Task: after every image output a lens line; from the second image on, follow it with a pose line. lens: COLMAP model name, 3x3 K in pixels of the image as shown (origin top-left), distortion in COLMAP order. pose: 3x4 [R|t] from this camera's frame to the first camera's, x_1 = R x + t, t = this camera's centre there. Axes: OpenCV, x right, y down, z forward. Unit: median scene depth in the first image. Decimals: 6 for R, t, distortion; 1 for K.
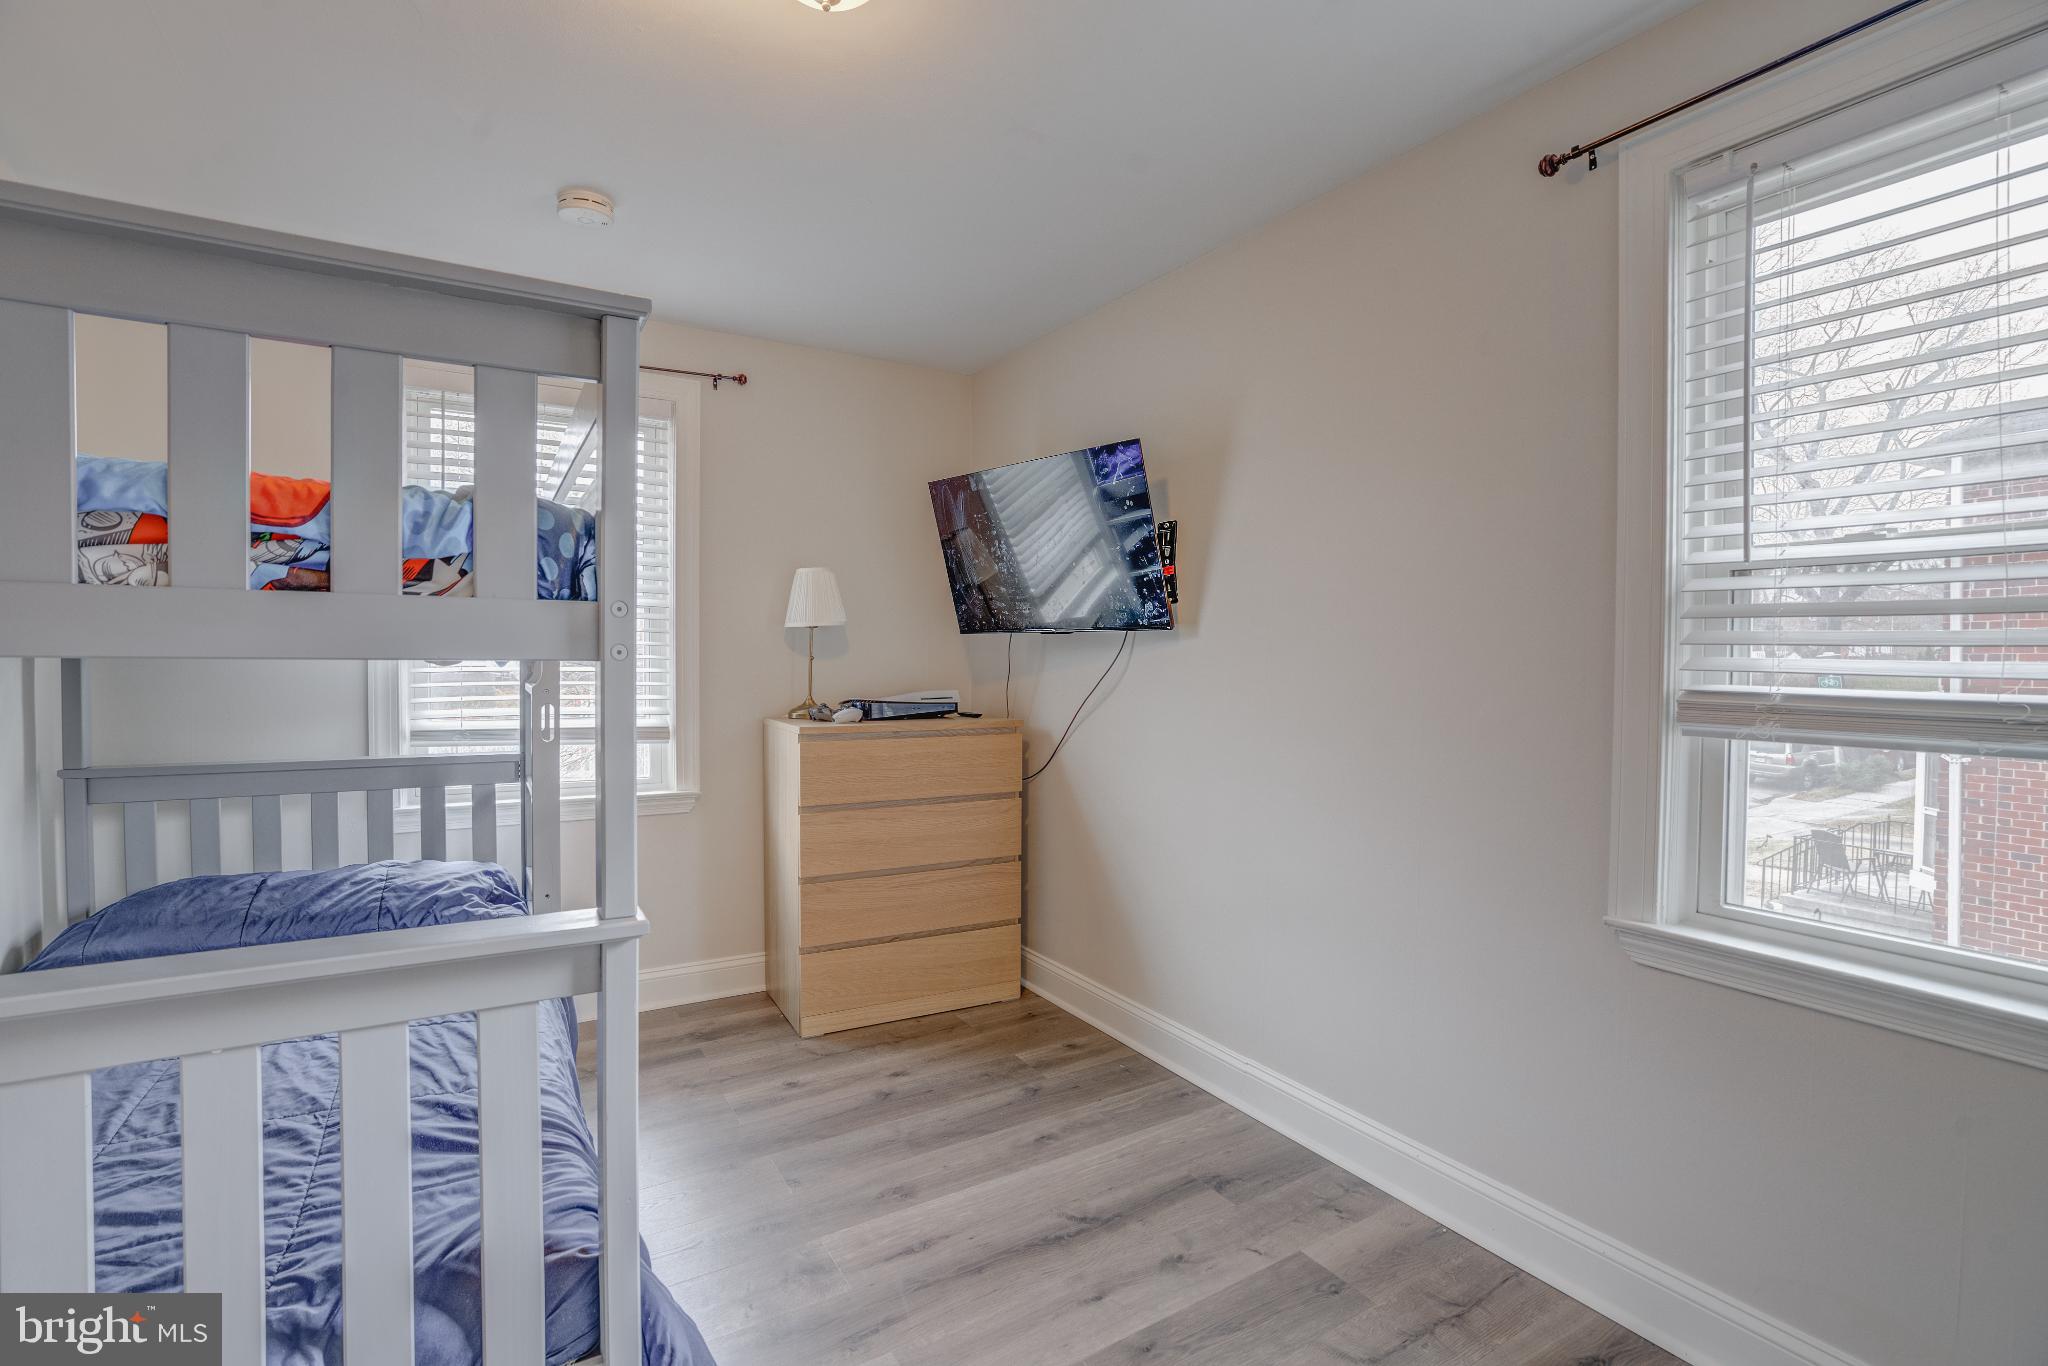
lens RADIAL K [[968.3, 0, 1025.9], [0, 968.3, 678.1], [0, 0, 1]] dist [-0.065331, 0.026515]
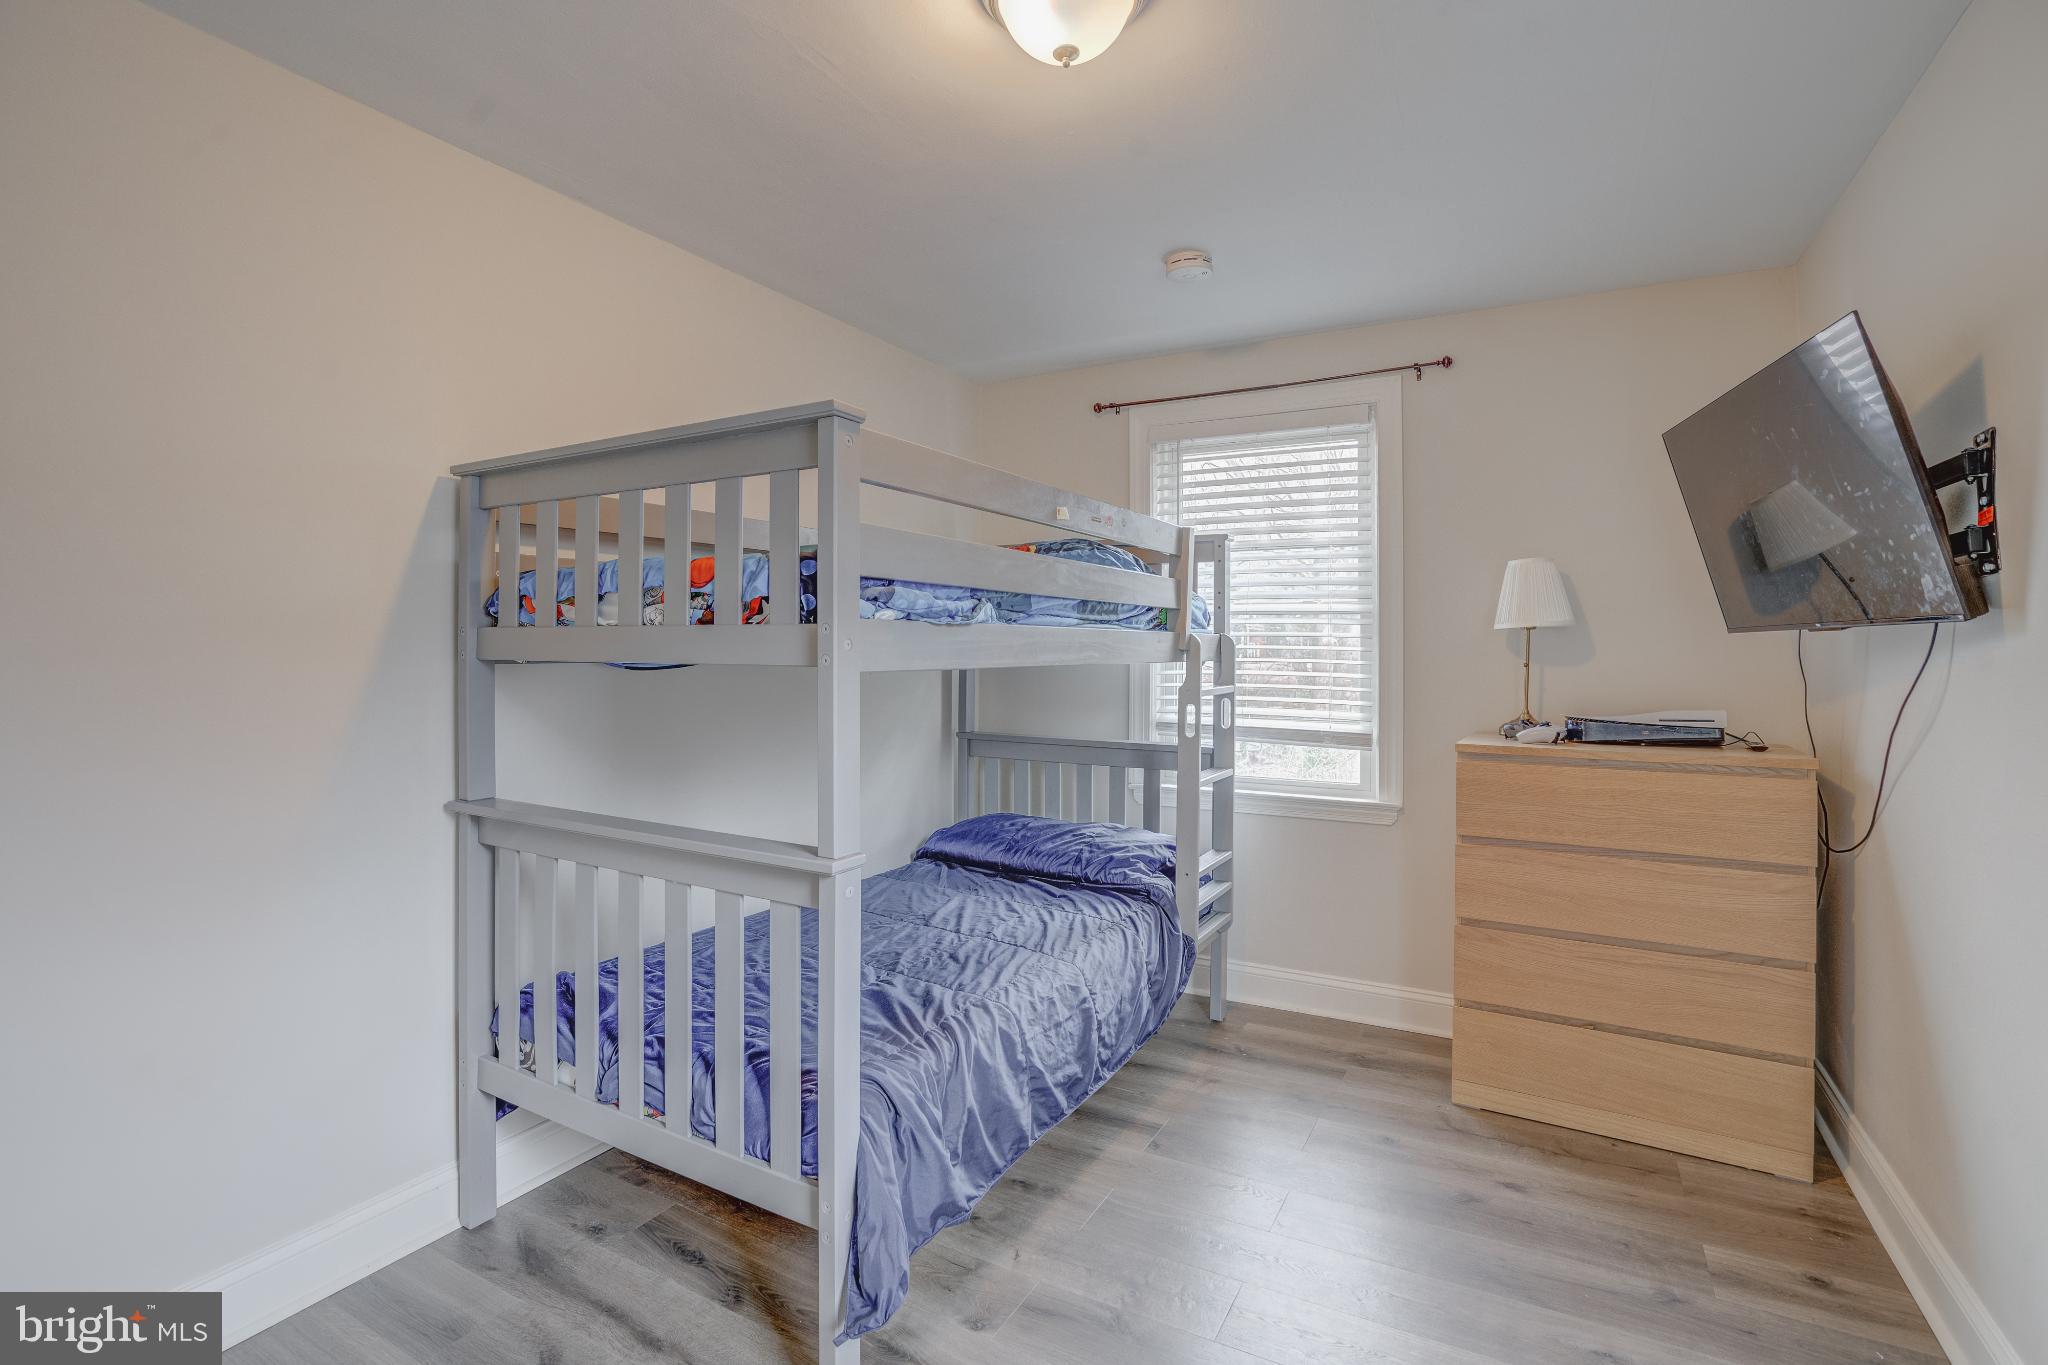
lens RADIAL K [[967.9, 0, 974.6], [0, 967.9, 627.7], [0, 0, 1]] dist [-0.062573, 0.022003]
pose [[0.460846, -0.025300, -0.887119, 0.340294], [-0.023380, 0.998901, -0.040633, -0.009062], [0.887172, 0.039466, 0.459748, 0.209369]]
